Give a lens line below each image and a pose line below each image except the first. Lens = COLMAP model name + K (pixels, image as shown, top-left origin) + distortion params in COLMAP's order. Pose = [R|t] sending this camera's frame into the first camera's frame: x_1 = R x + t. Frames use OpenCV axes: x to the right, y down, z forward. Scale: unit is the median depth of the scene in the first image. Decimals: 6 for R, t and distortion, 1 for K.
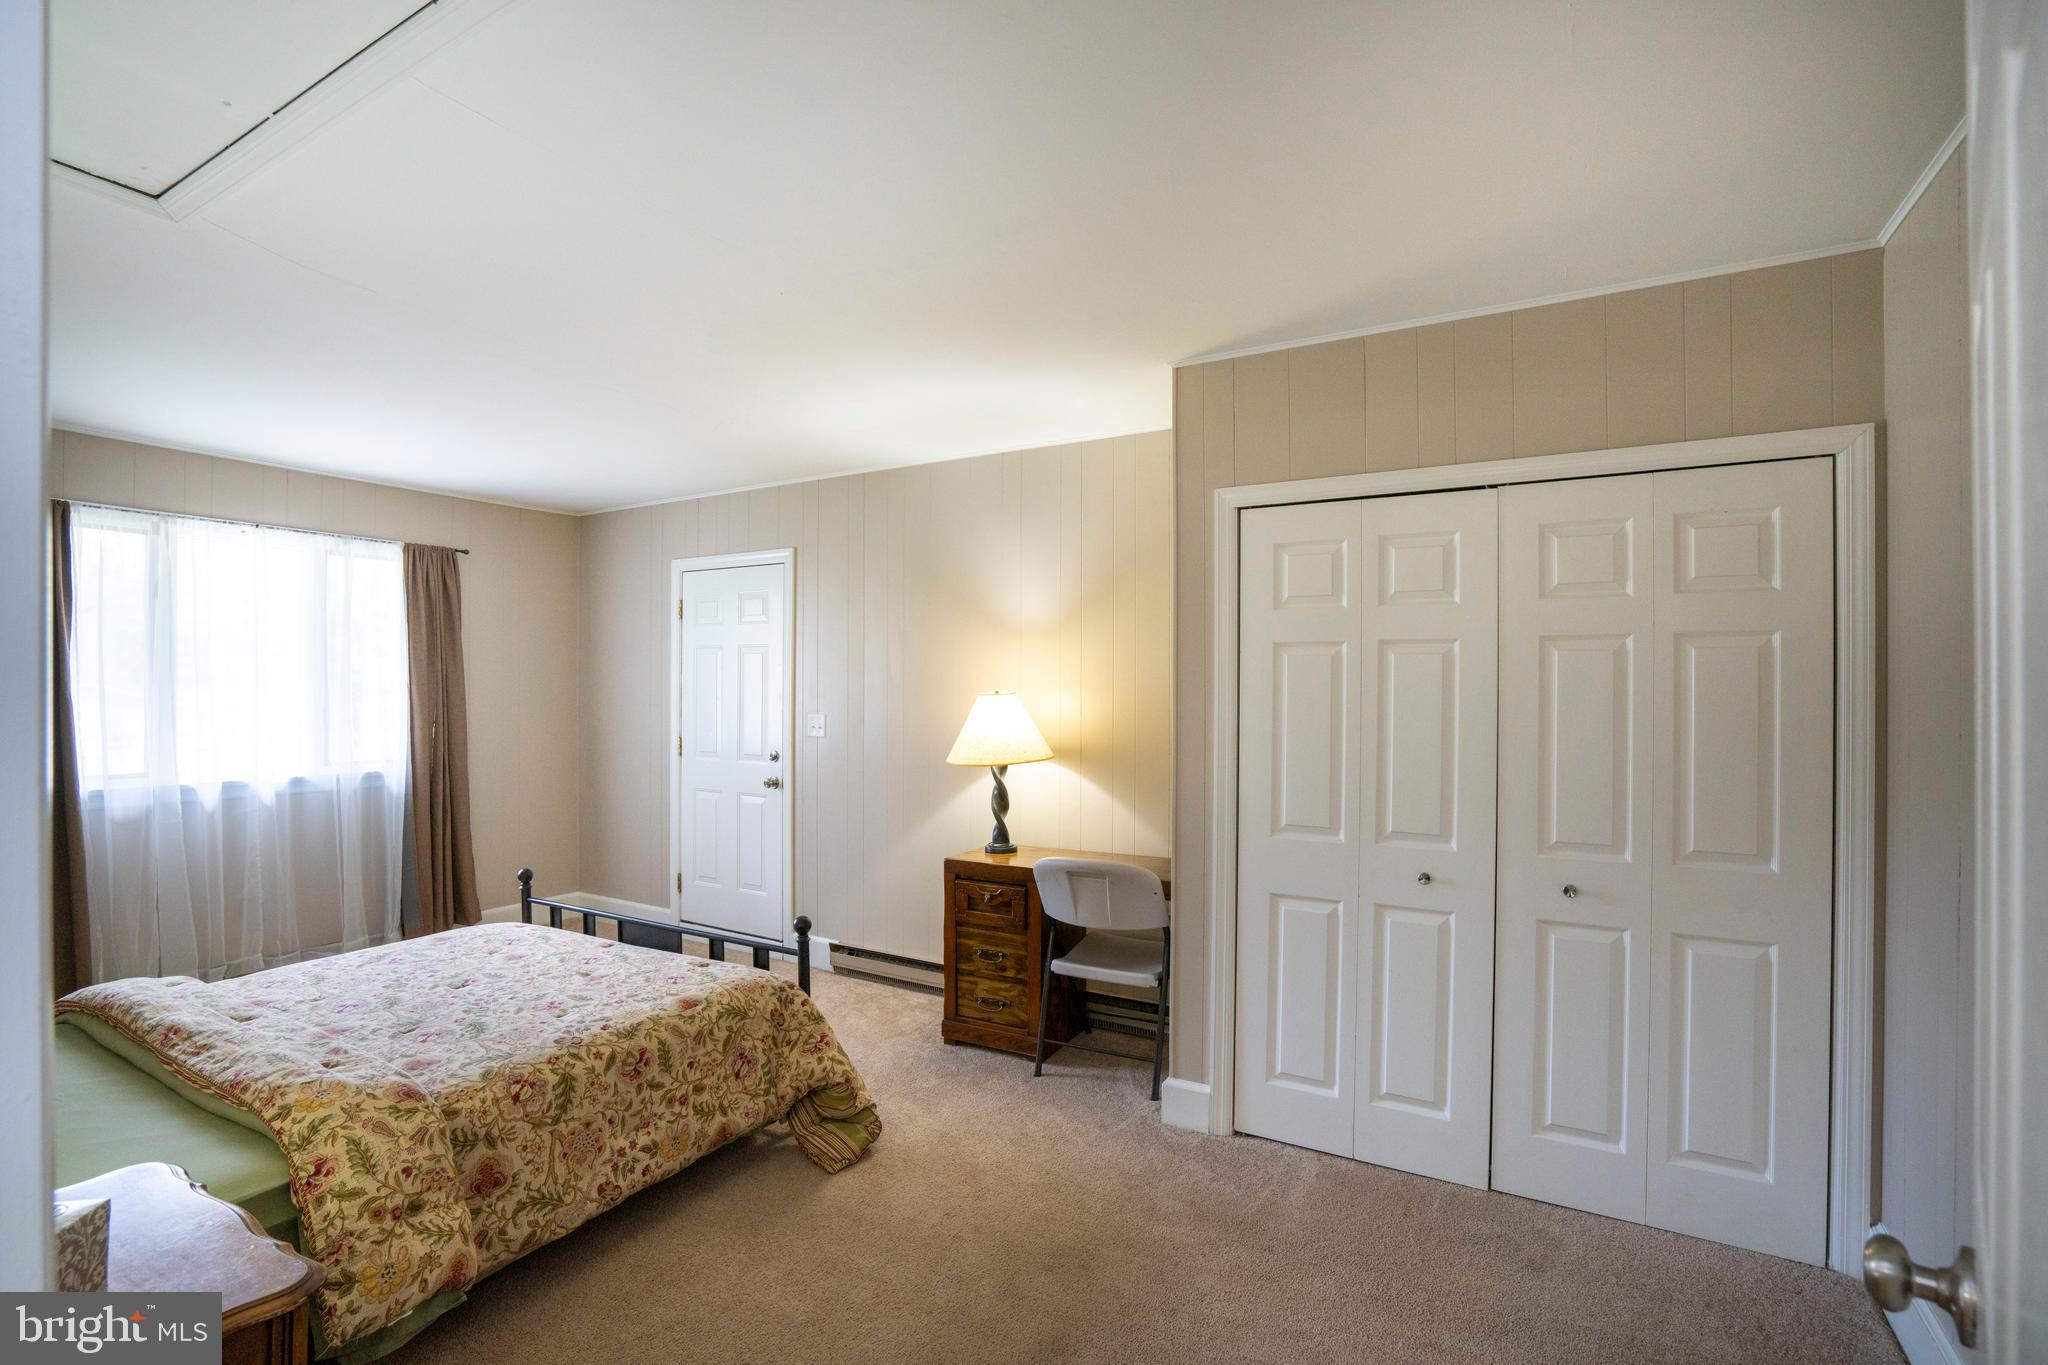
lens RADIAL K [[947.0, 0, 1019.4], [0, 947.0, 686.4], [0, 0, 1]] dist [-0.068682, 0.031424]
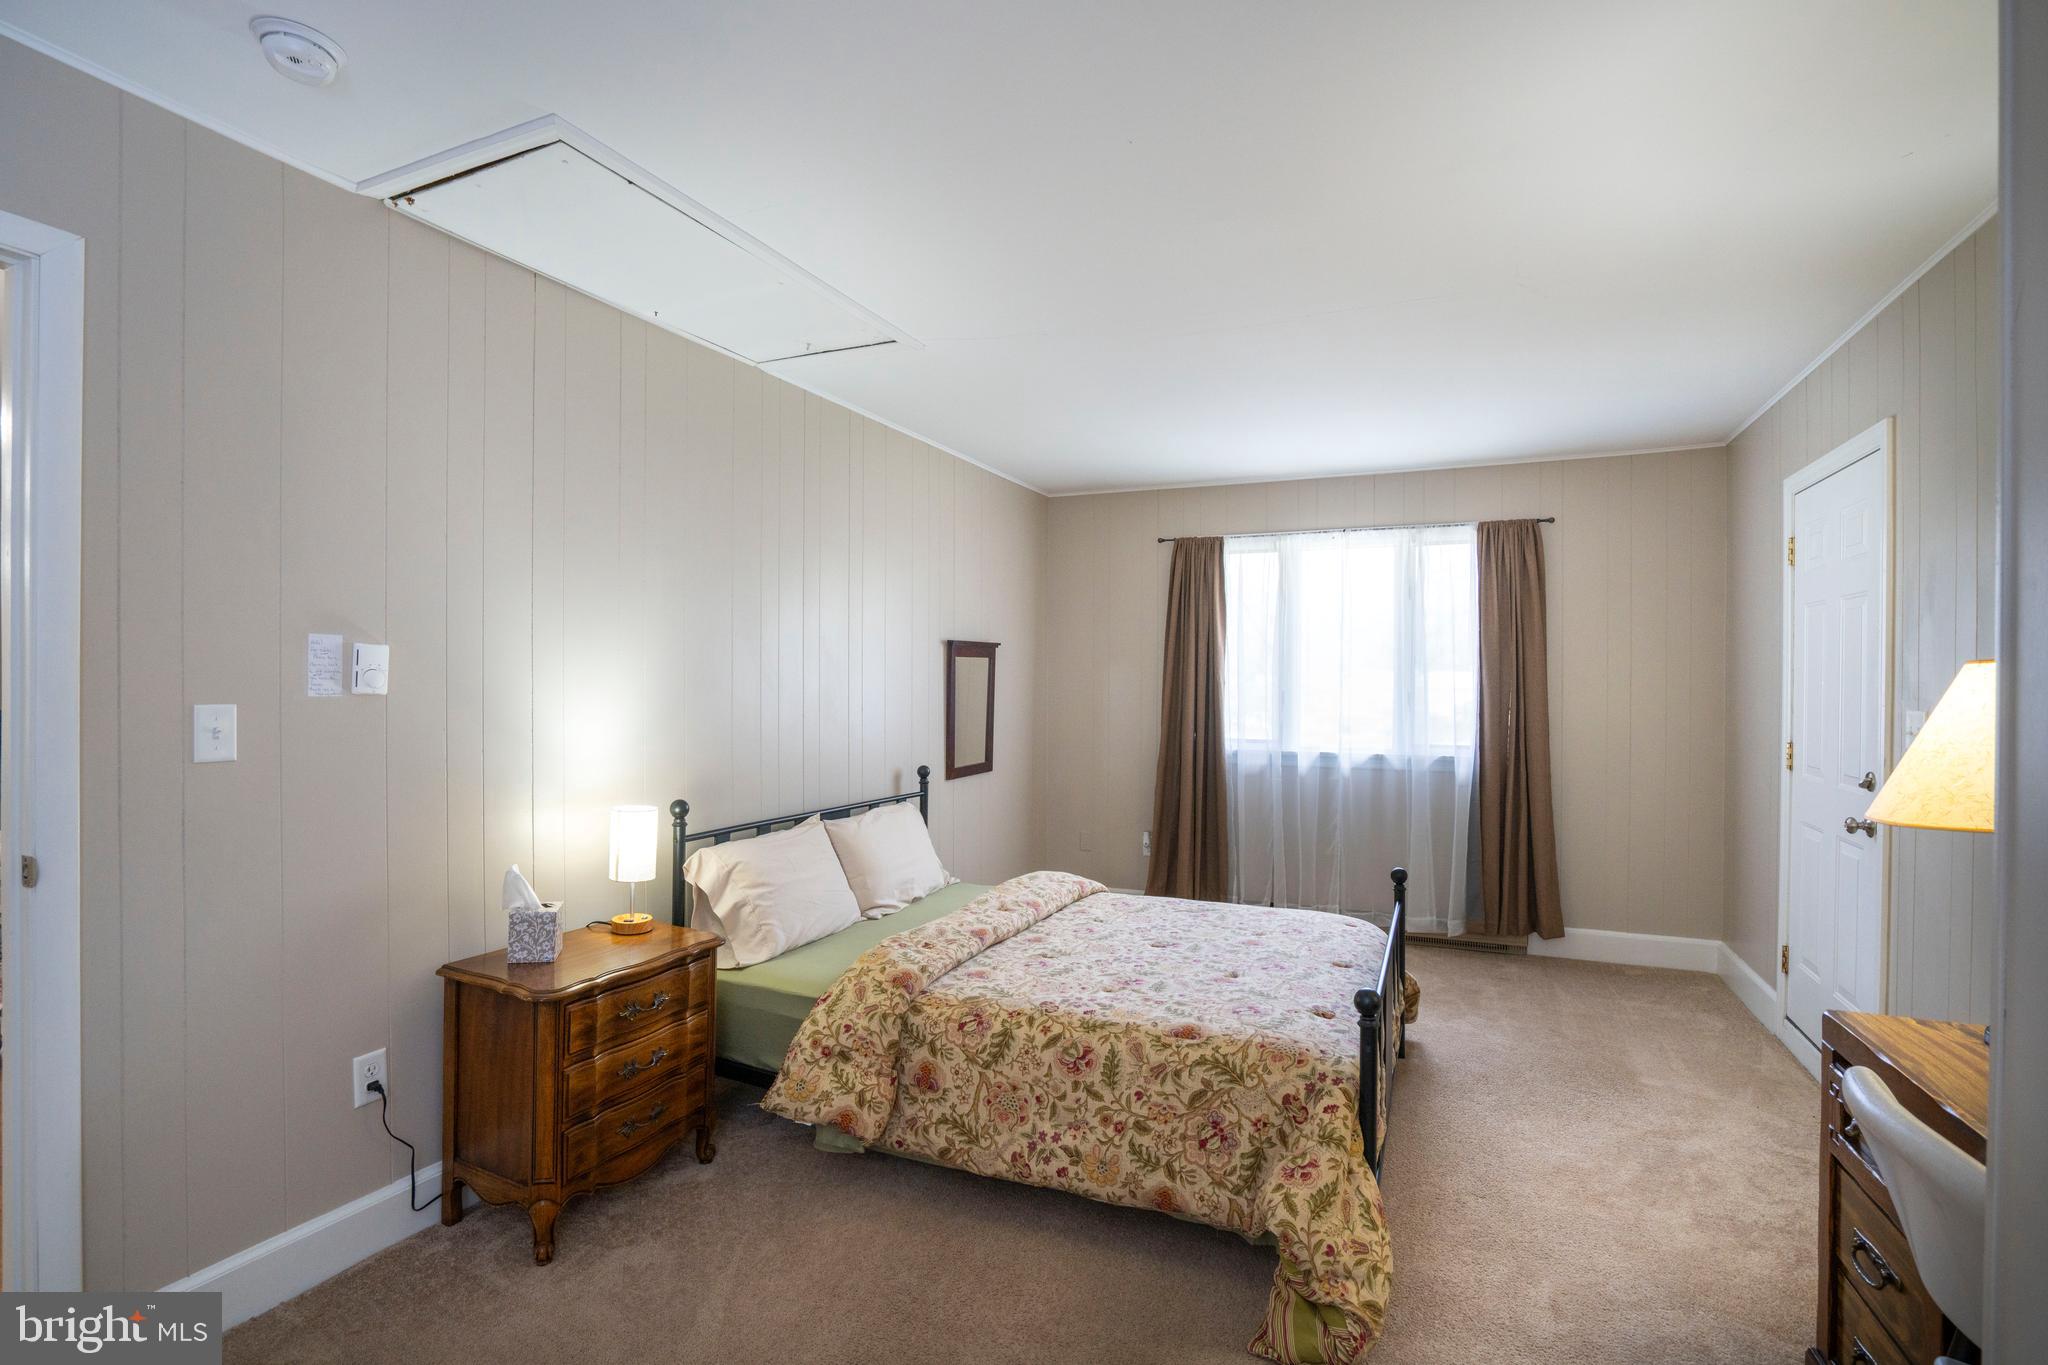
lens RADIAL K [[947.0, 0, 1019.4], [0, 947.0, 686.4], [0, 0, 1]] dist [-0.068682, 0.031424]
pose [[0.088295, 0.000570, -0.996094, 0.510315], [-0.001518, 0.999999, 0.000438, 0.032166], [0.996093, 0.001474, 0.088296, 0.844172]]
